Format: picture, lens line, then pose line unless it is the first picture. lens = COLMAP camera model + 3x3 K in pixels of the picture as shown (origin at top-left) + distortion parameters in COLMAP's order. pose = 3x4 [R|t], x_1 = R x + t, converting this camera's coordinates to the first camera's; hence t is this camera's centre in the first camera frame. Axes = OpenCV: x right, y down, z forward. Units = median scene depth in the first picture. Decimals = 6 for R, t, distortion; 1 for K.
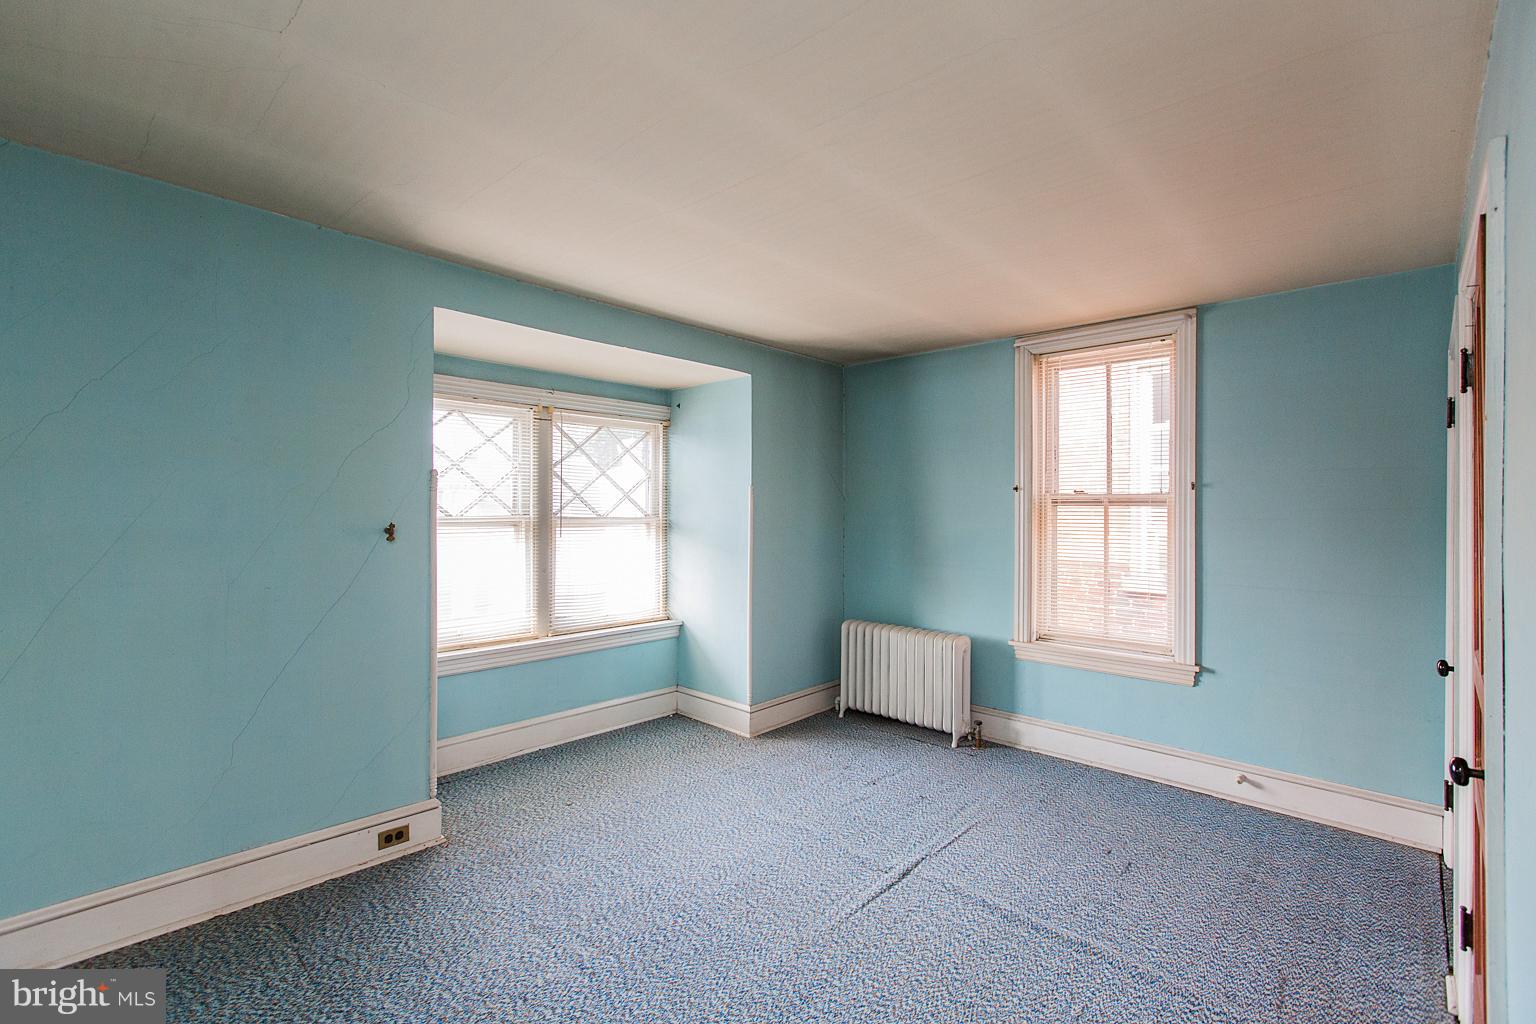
lens RADIAL K [[691.4, 0, 763.9], [0, 691.4, 507.0], [0, 0, 1]] dist [0.004727, -0.000731]
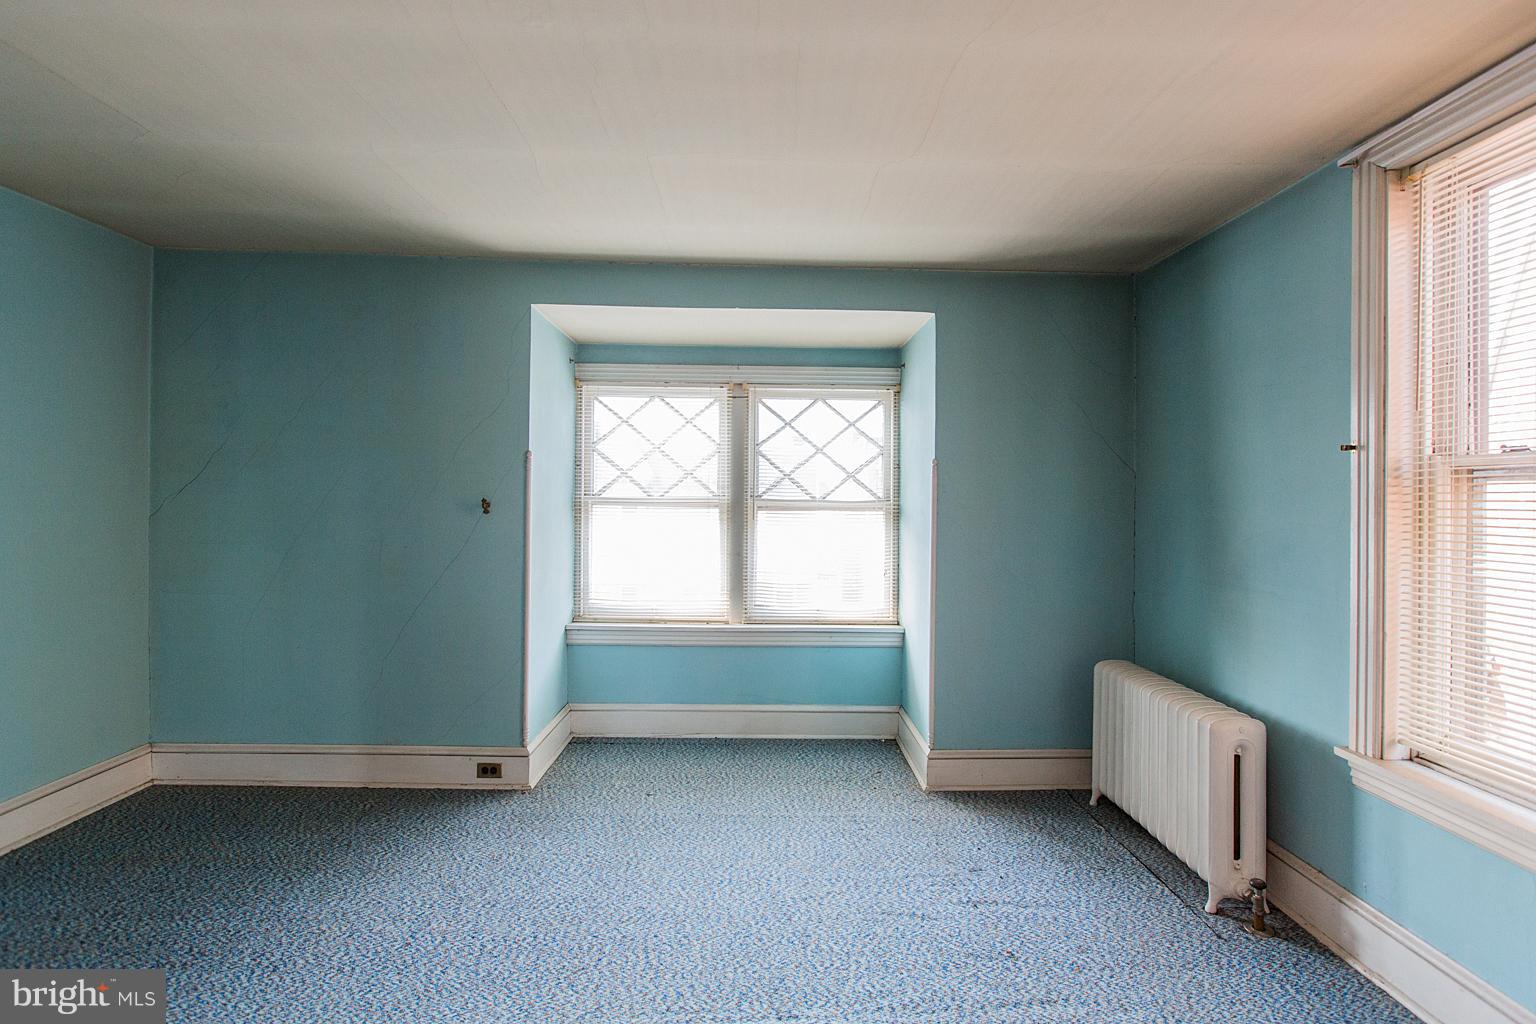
lens RADIAL K [[733.9, 0, 768.1], [0, 733.9, 495.3], [0, 0, 1]] dist [0.005593, 0.000383]
pose [[0.700507, 0.003061, -0.713639, 0.435382], [-0.007477, 0.999967, -0.003050, 0.012948], [0.713606, 0.007473, 0.700507, 0.311472]]
